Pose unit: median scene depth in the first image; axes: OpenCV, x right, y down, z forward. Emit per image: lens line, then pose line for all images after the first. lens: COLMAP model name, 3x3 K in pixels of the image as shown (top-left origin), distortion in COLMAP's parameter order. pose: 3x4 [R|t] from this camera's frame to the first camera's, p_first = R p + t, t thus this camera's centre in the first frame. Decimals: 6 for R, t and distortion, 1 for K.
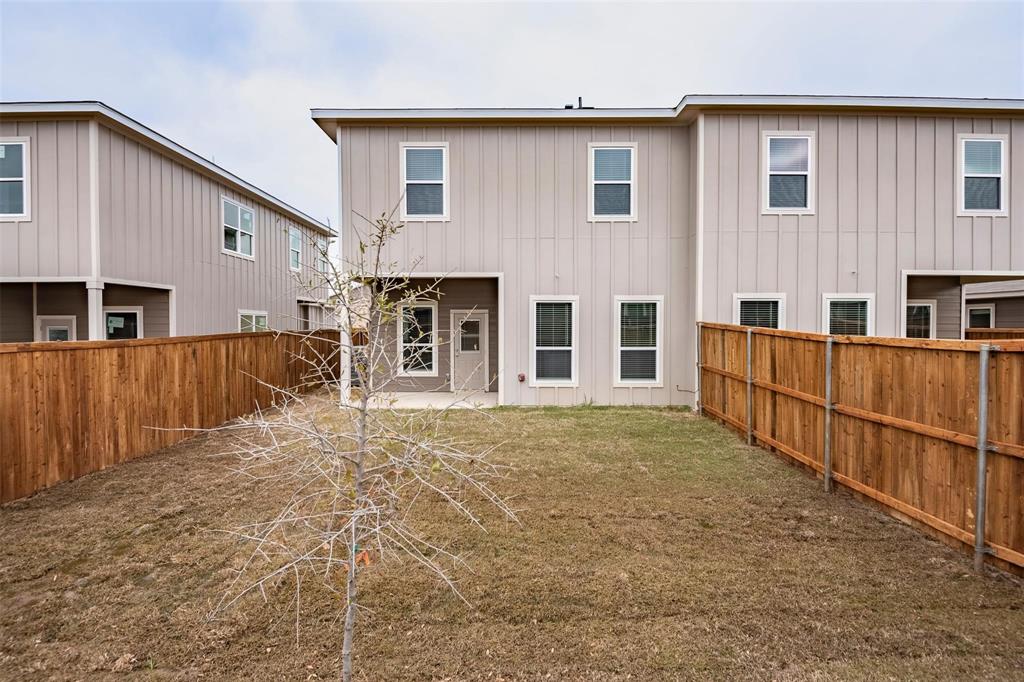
lens RADIAL K [[499.3, 0, 512.0], [0, 499.3, 341.0], [0, 0, 1]] dist [0.025820, -0.030540]
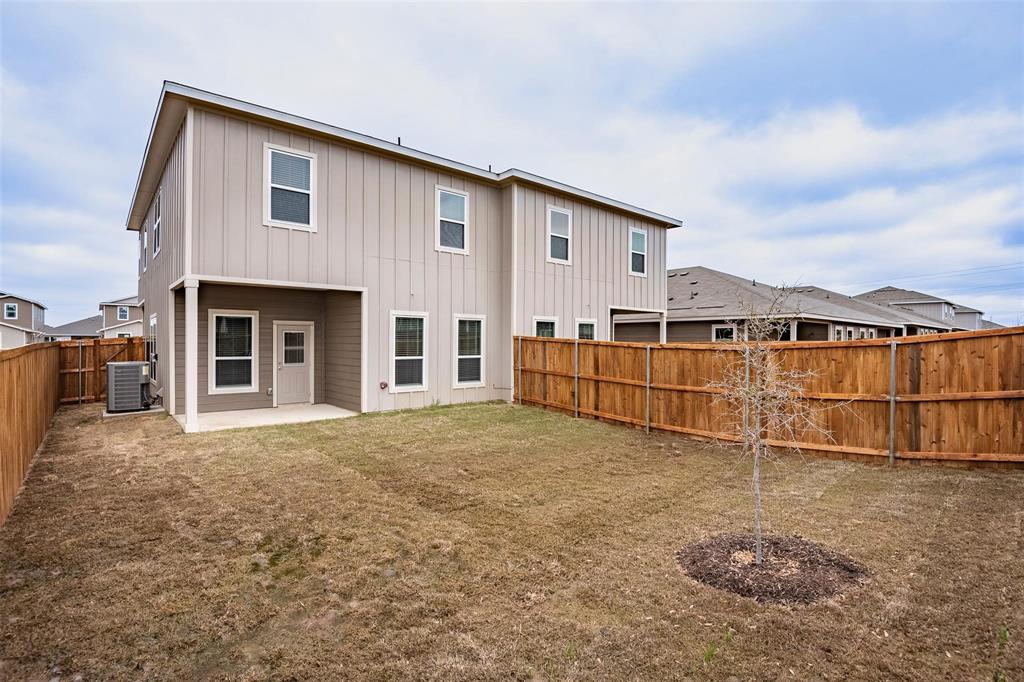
lens RADIAL K [[489.8, 0, 512.0], [0, 489.8, 341.0], [0, 0, 1]] dist [0.045101, -0.000048]
pose [[0.761054, 0.000941, 0.648688, -0.472067], [0.014243, 0.999734, -0.018159, 0.000068], [-0.648532, 0.023059, 0.760838, -0.001119]]
